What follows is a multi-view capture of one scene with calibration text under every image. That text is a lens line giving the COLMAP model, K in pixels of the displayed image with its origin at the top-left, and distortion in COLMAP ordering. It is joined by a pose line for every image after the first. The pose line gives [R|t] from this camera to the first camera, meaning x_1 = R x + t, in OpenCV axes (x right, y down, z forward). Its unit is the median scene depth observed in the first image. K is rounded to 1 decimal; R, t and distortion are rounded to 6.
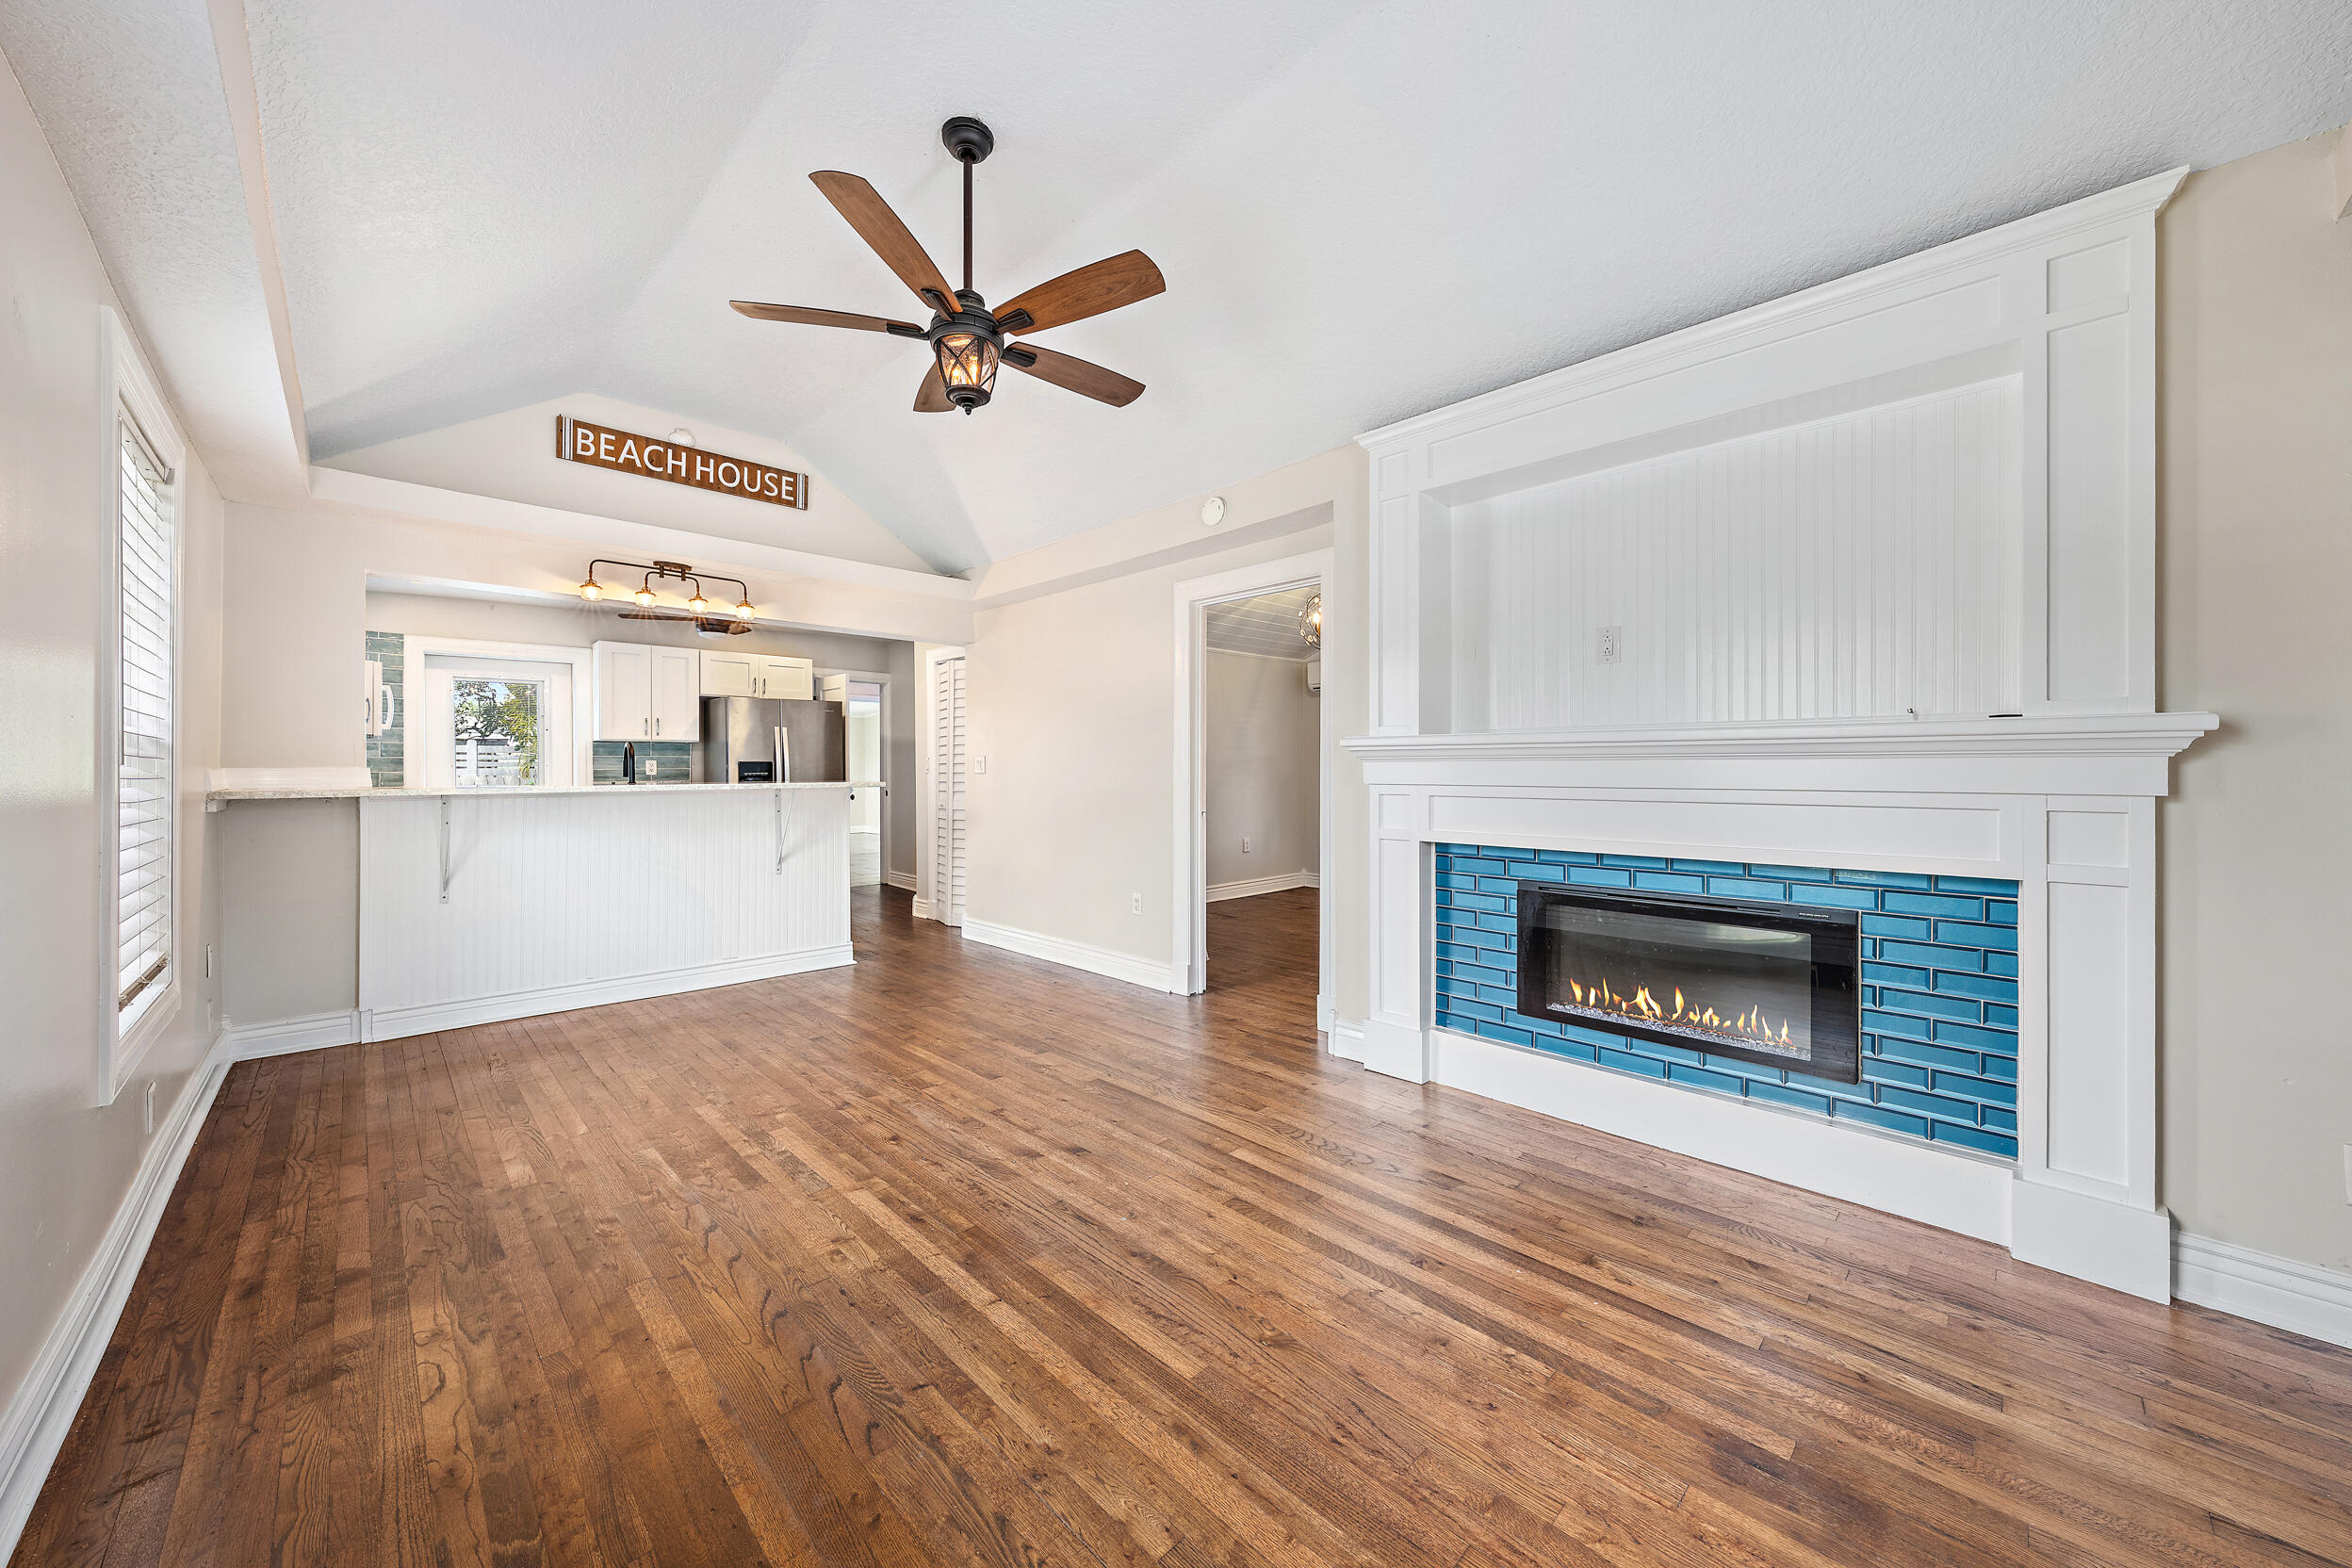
lens RADIAL K [[817.7, 0, 1191.4], [0, 817.7, 773.0], [0, 0, 1]] dist [-0.001245, -0.000003]
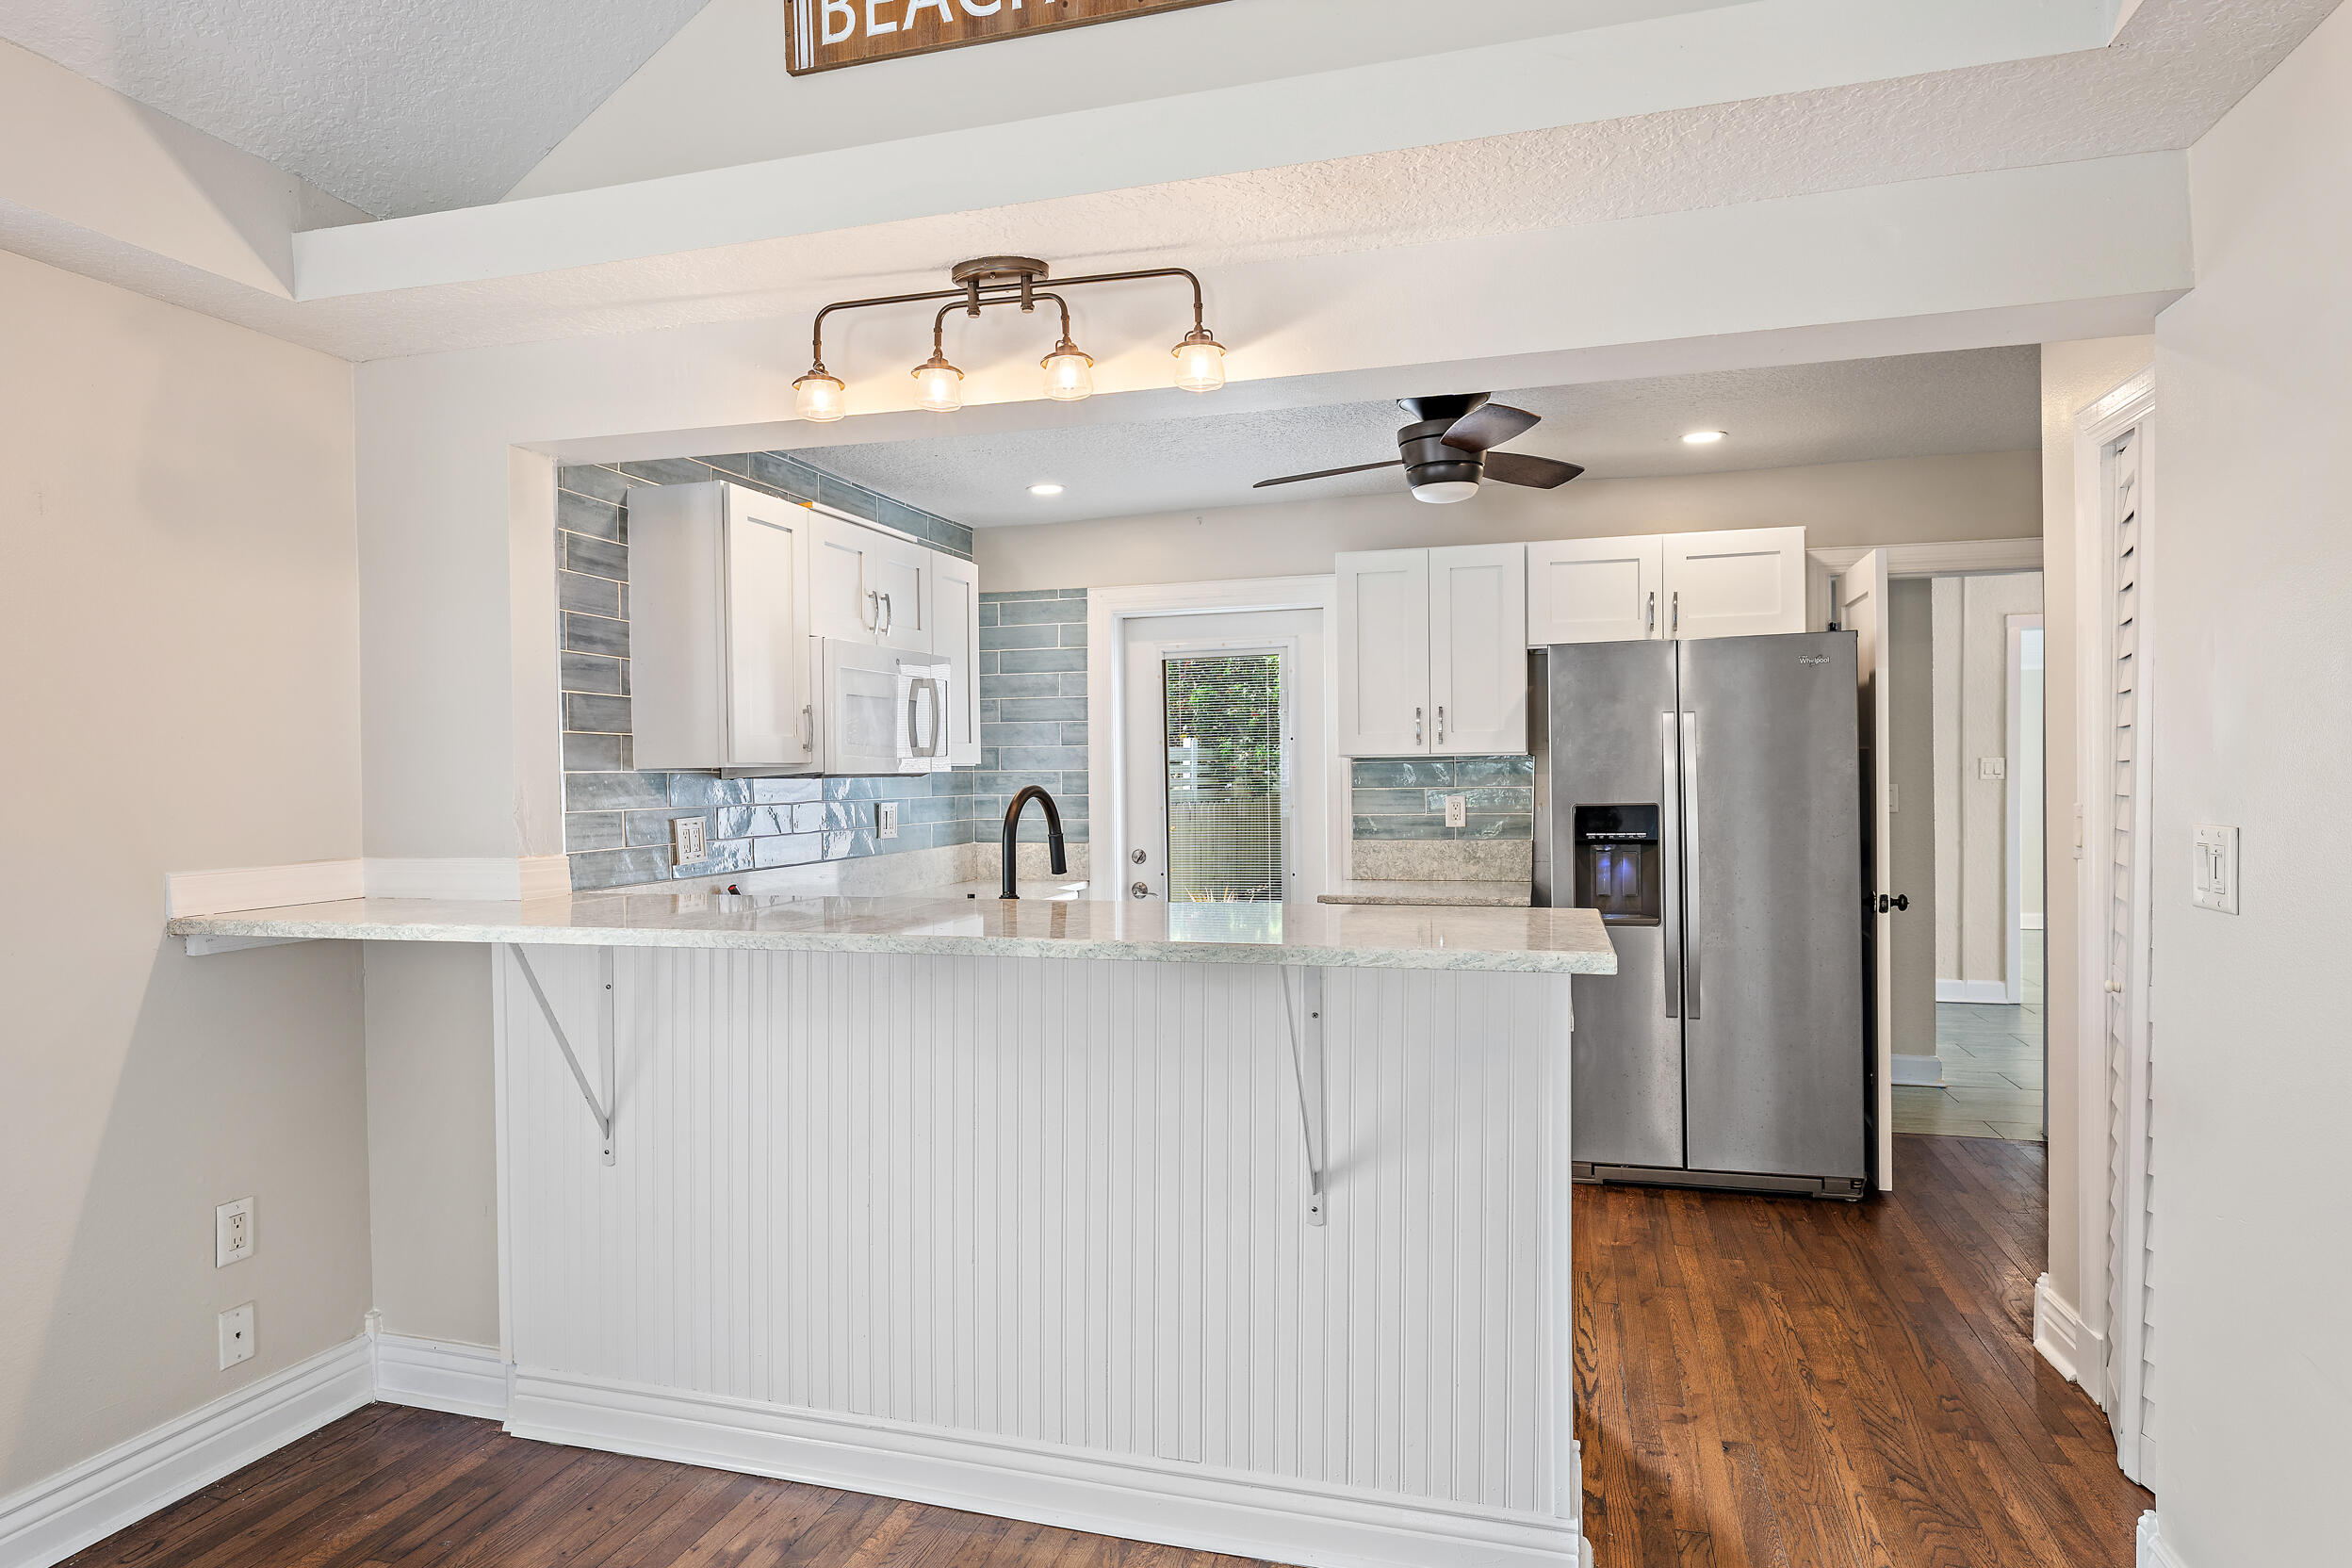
lens RADIAL K [[1339.7, 0, 1178.2], [0, 1339.7, 791.3], [0, 0, 1]] dist [-0.003143, -0.000390]
pose [[0.479264, 0.006391, -0.877648, -0.103256], [0.006916, 0.999915, 0.011058, -0.040864], [0.877644, -0.011369, 0.479179, 0.730196]]
